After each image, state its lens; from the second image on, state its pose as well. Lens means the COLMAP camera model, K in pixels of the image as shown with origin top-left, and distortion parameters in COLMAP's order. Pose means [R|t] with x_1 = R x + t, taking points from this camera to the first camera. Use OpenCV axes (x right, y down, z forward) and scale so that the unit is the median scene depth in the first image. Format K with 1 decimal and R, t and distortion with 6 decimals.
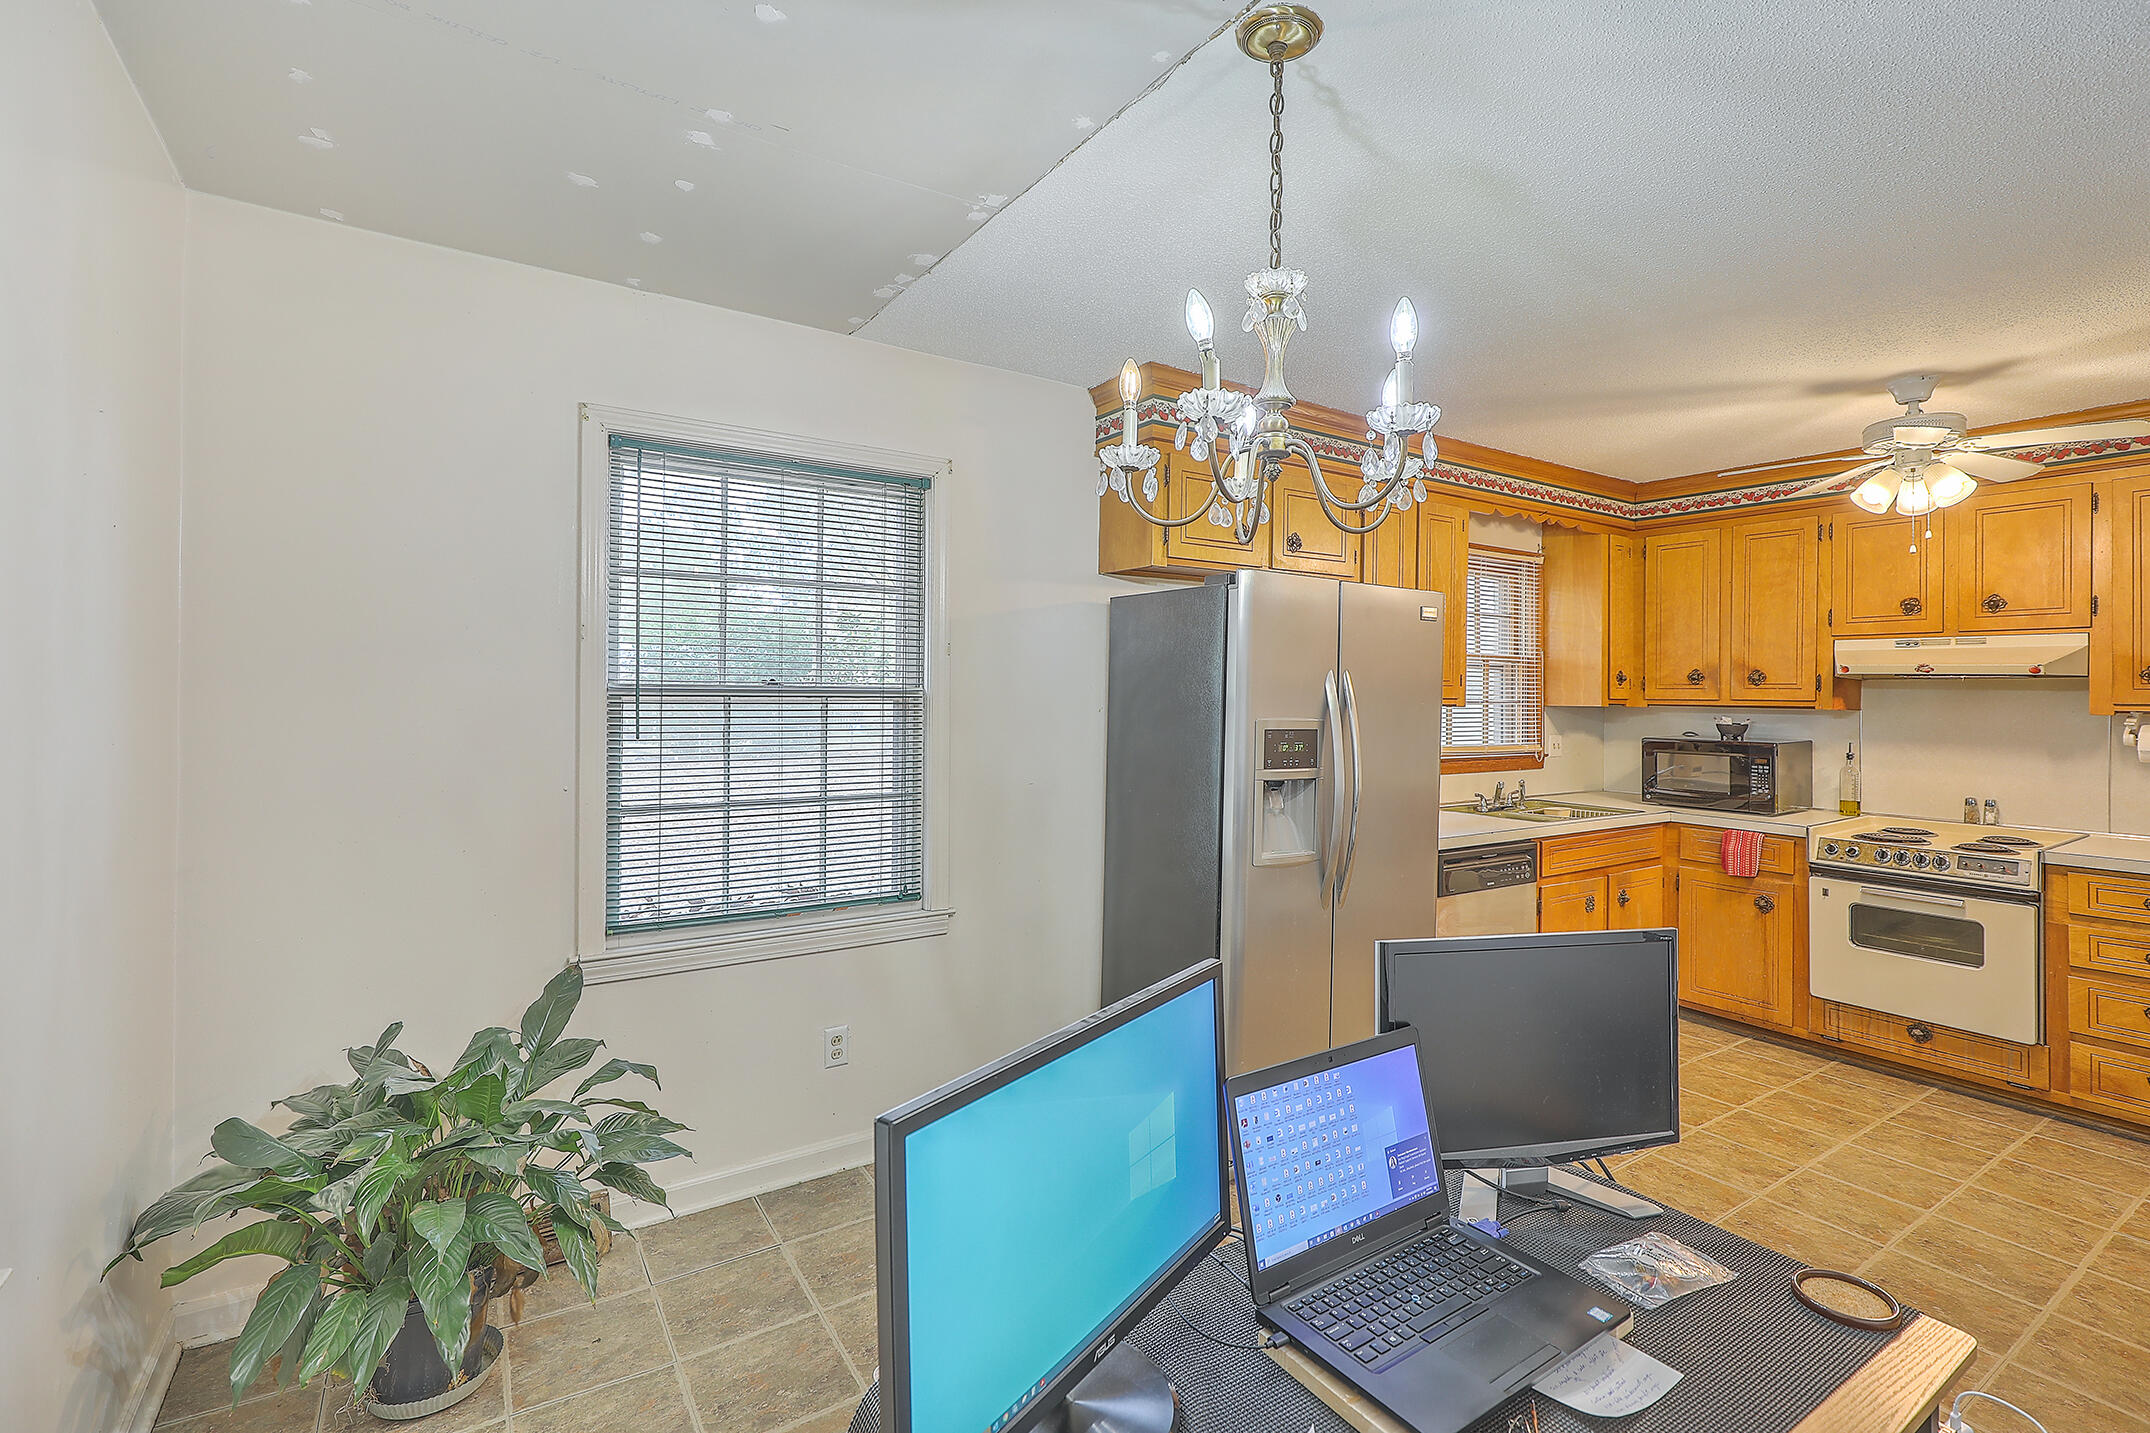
lens RADIAL K [[963.7, 0, 1101.4], [0, 963.7, 687.5], [0, 0, 1]] dist [0.000300, 0.000080]
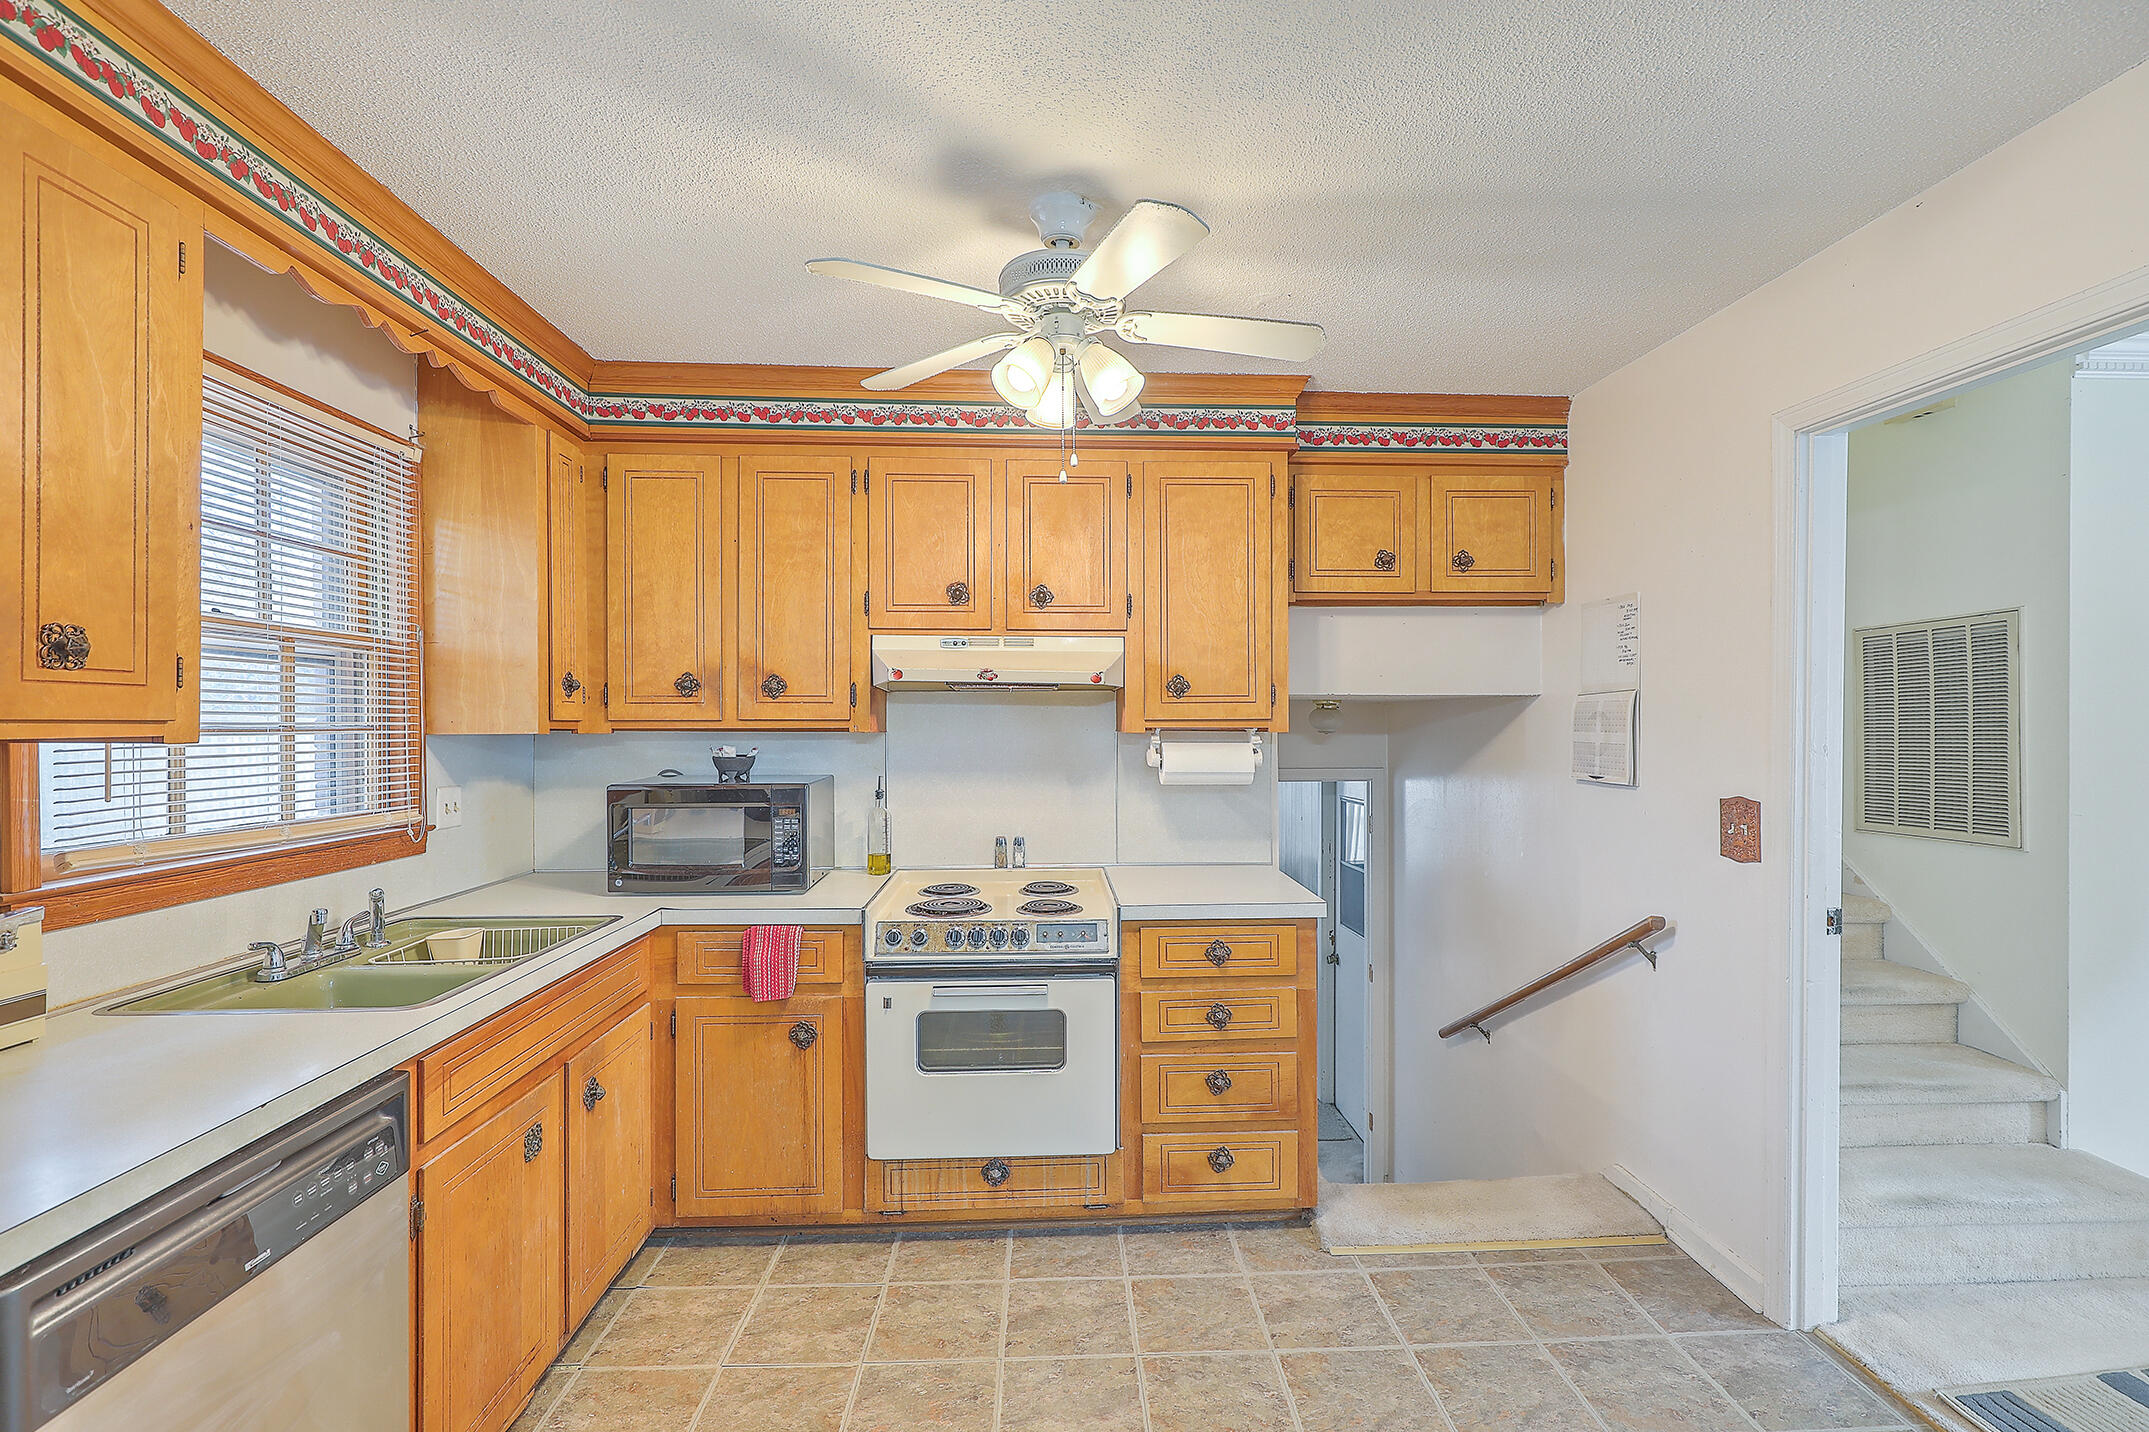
lens RADIAL K [[963.3, 0, 1084.2], [0, 963.3, 725.5], [0, 0, 1]] dist [0.000300, 0.000080]
pose [[0.514303, -0.012810, 0.857513, 0.242063], [0.001028, 0.999897, 0.014321, 0.008581], [-0.857608, -0.006484, 0.514263, 0.526748]]
